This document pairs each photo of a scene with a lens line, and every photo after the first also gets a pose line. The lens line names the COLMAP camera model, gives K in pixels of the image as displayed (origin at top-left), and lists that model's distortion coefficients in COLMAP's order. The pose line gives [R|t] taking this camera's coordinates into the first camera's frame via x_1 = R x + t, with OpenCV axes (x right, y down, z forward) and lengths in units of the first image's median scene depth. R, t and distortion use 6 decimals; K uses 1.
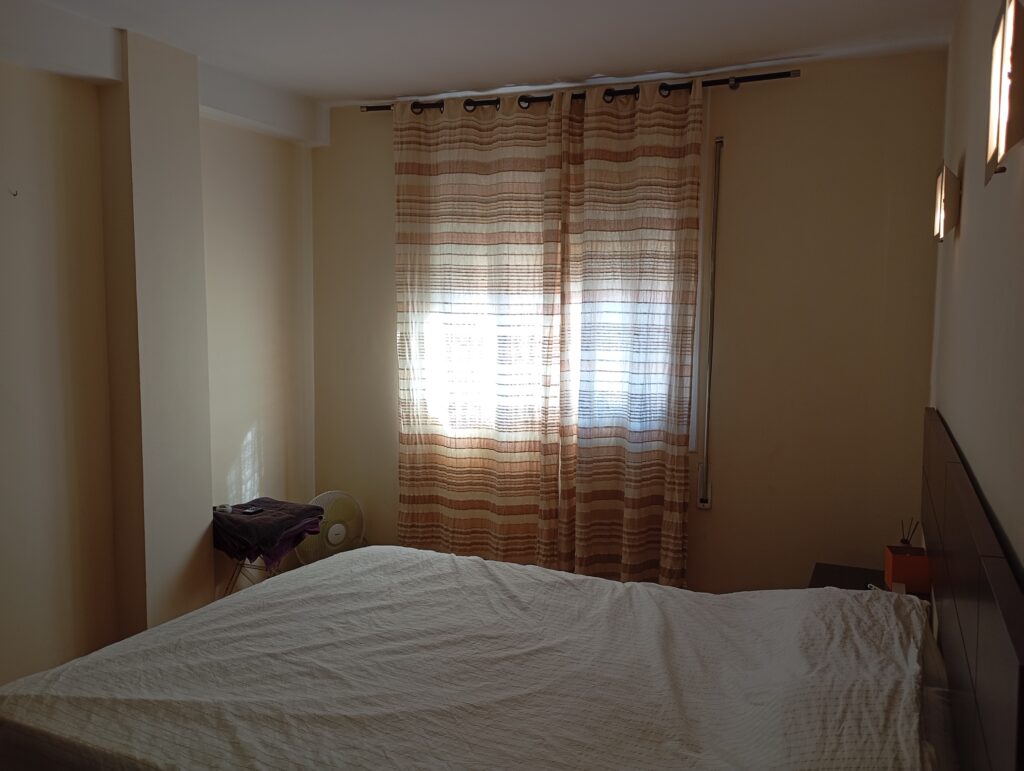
lens RADIAL K [[849.9, 0, 507.1], [0, 849.9, 390.9], [0, 0, 1]] dist [0.055262, -0.078405]
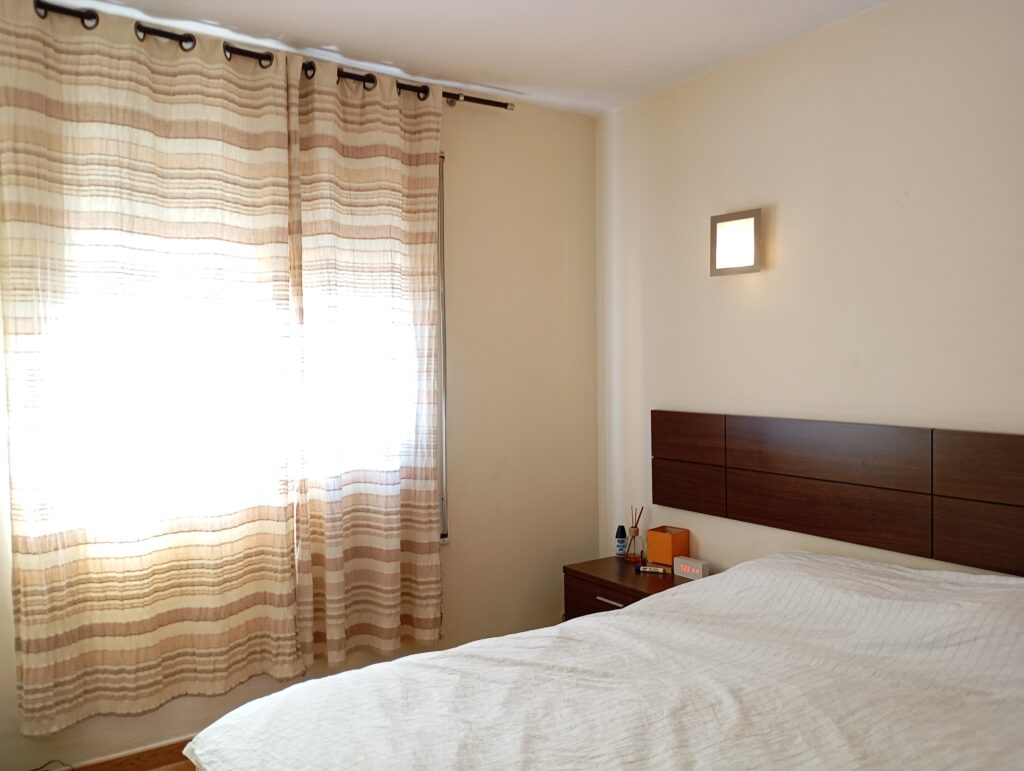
lens RADIAL K [[846.4, 0, 510.6], [0, 846.4, 391.7], [0, 0, 1]] dist [0.063372, -0.081307]
pose [[0.518003, -0.051696, 0.853815, -0.501361], [0.096905, 0.995293, 0.001470, -0.021759], [-0.849872, 0.081977, 0.520575, 0.428815]]
